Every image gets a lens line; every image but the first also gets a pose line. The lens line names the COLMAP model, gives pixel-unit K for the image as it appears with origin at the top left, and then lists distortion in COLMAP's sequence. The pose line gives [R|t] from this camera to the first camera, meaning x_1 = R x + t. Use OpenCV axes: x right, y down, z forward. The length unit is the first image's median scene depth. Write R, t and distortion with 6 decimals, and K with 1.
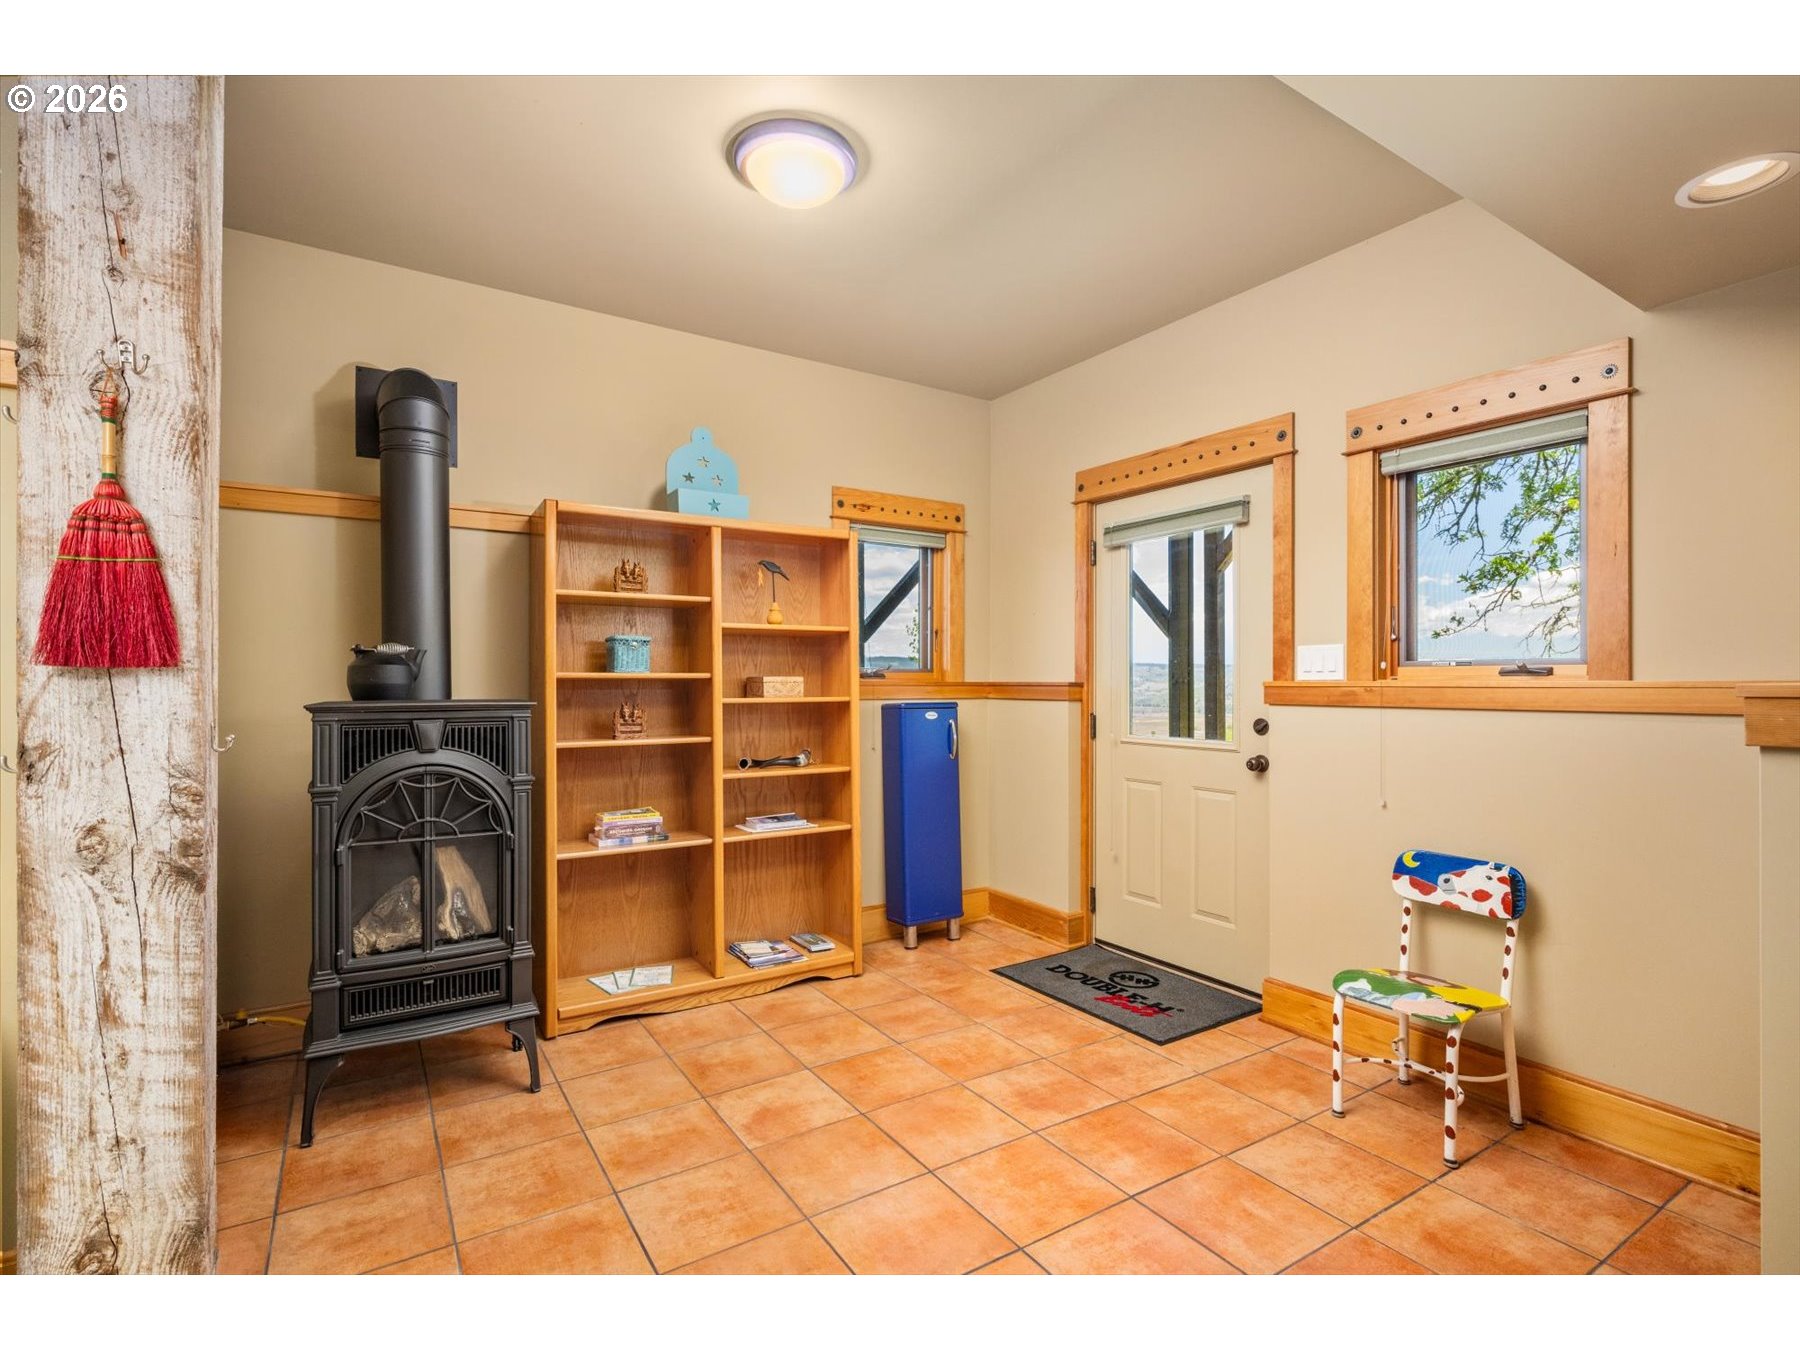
lens RADIAL K [[865.1, 0, 891.7], [0, 865.1, 679.5], [0, 0, 1]] dist [0.015754, 0.000255]
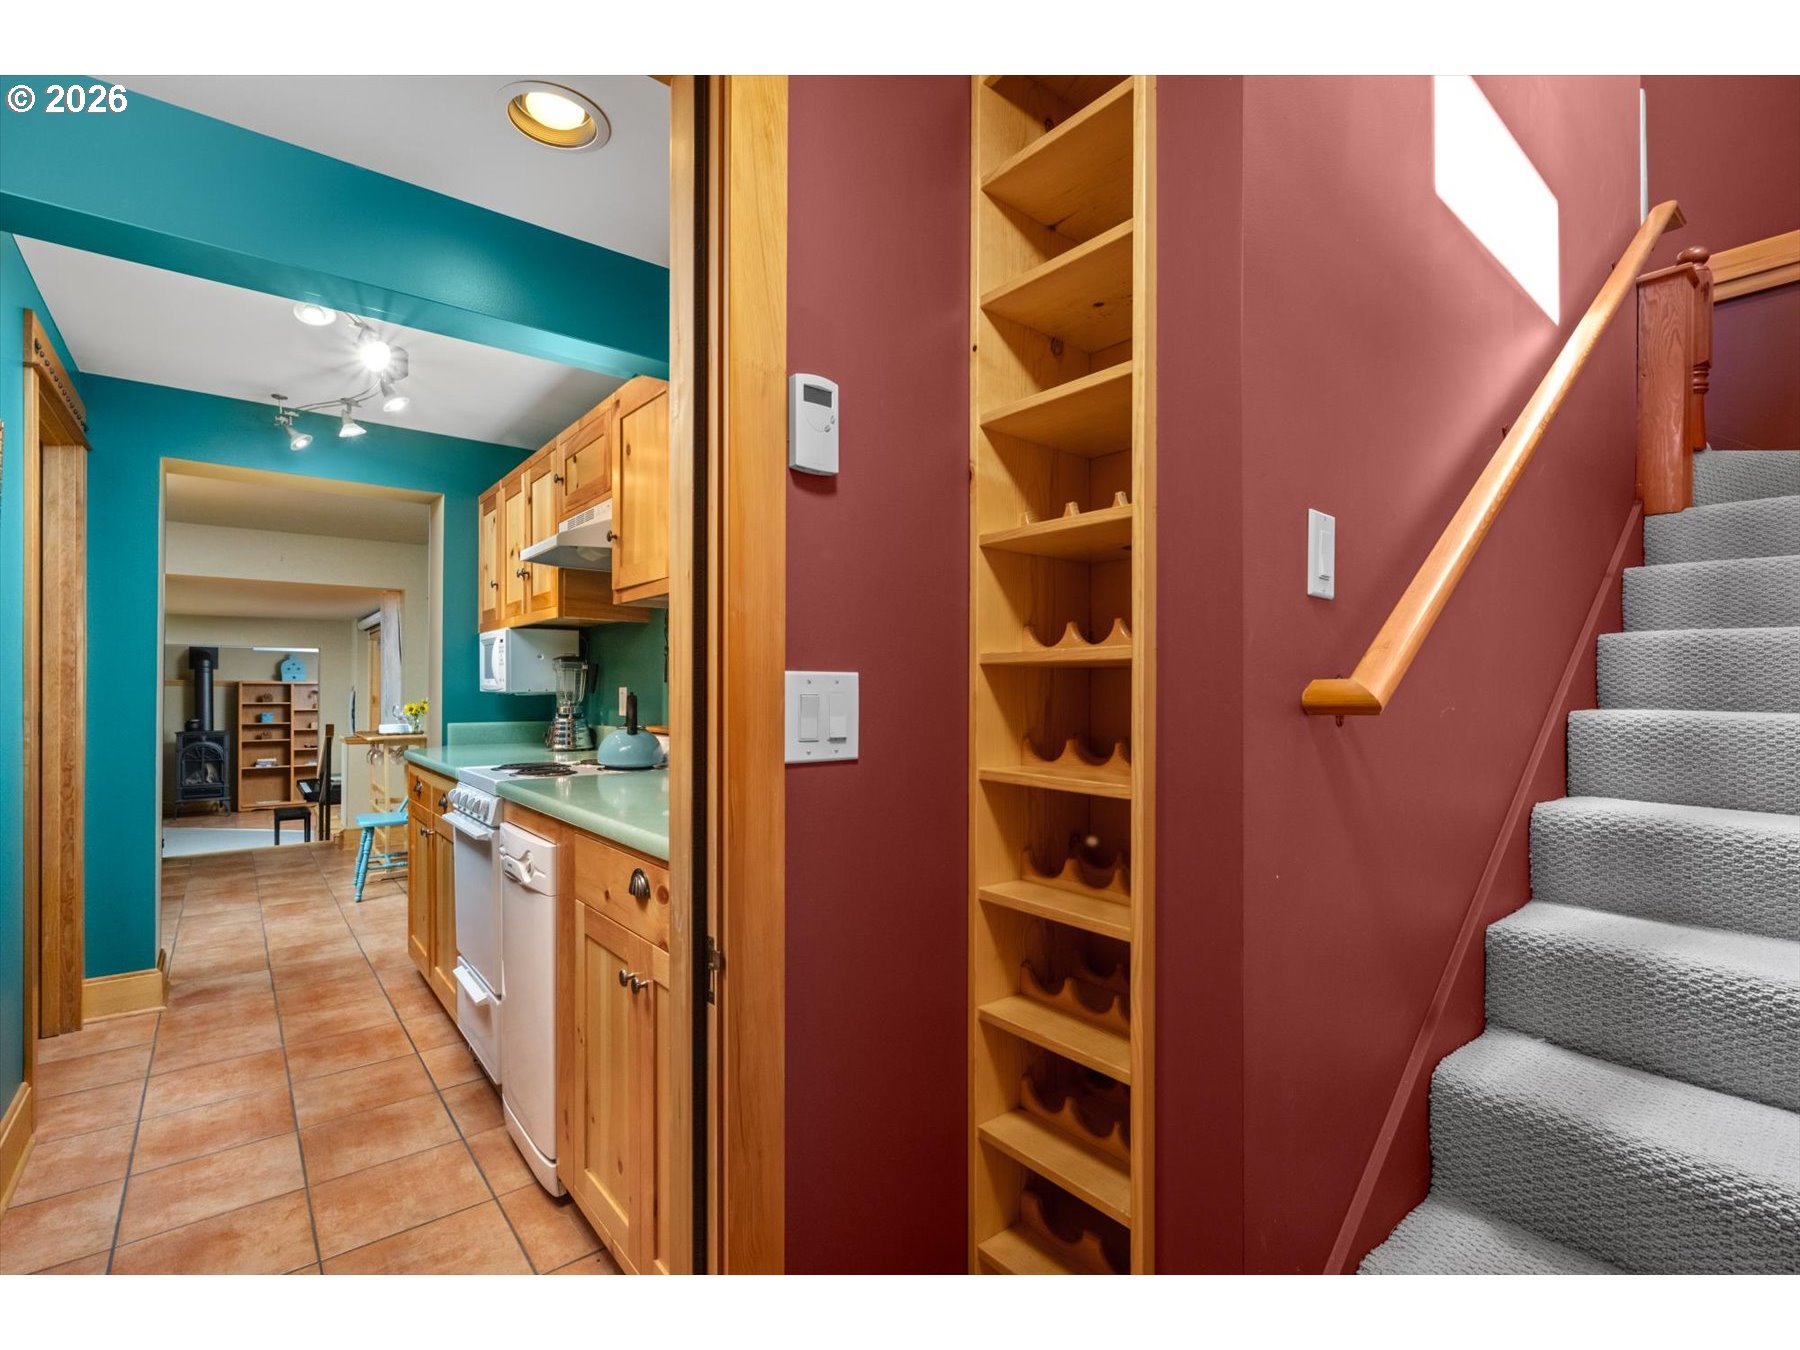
lens RADIAL K [[865.1, 0, 906.3], [0, 865.1, 690.4], [0, 0, 1]] dist [0.015754, 0.000255]
pose [[0.994037, 0.004104, 0.108966, 2.332273], [-0.003846, 0.999989, -0.002582, -0.167491], [-0.108975, 0.002148, 0.994042, -3.514186]]
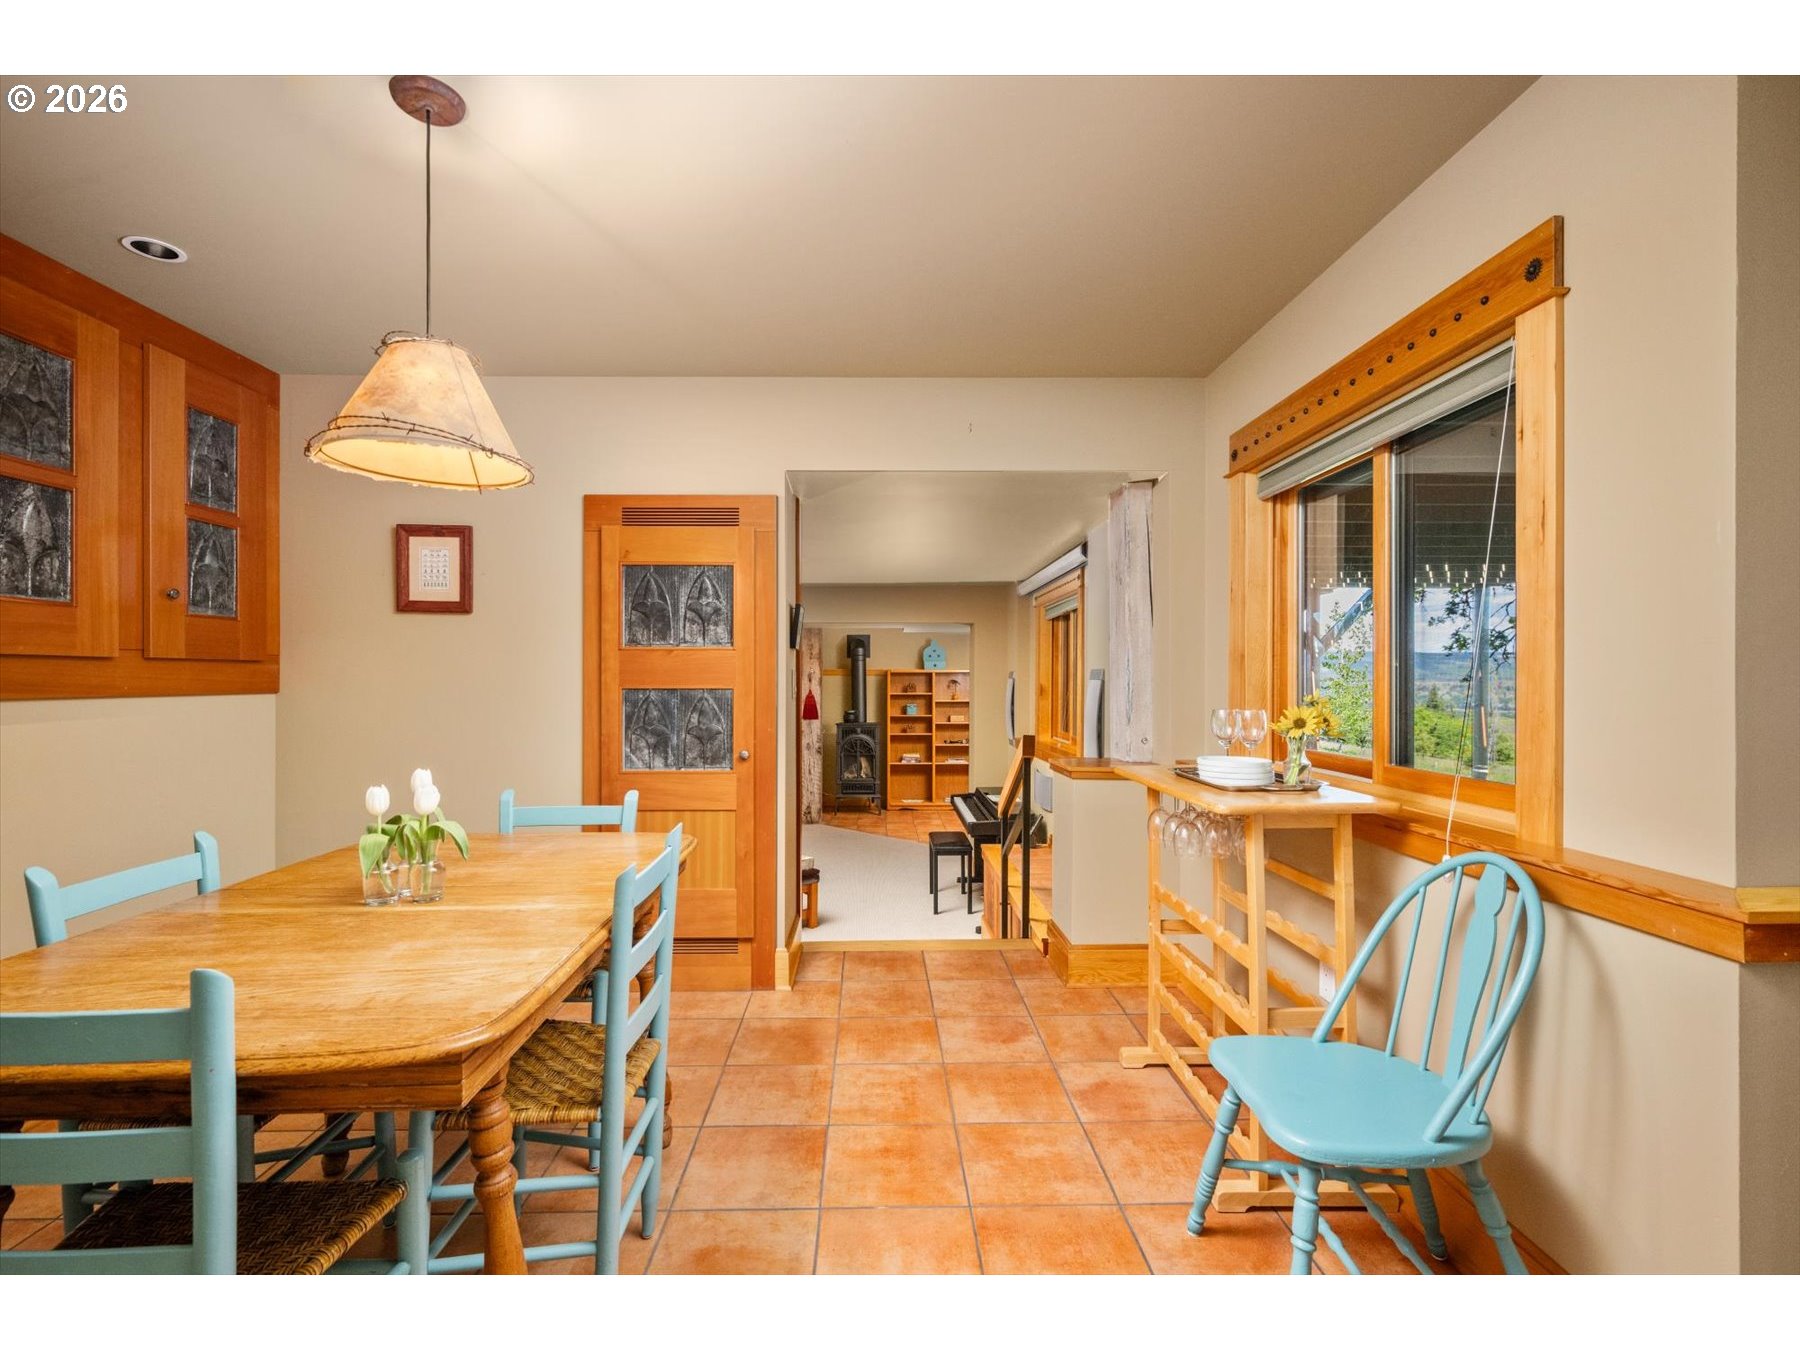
lens RADIAL K [[865.1, 0, 898.3], [0, 865.1, 679.4], [0, 0, 1]] dist [0.015754, 0.000255]
pose [[0.863325, 0.003100, -0.504639, 1.596092], [-0.001474, 0.999992, 0.003621, -0.183285], [0.504646, -0.002383, 0.863323, -2.310520]]
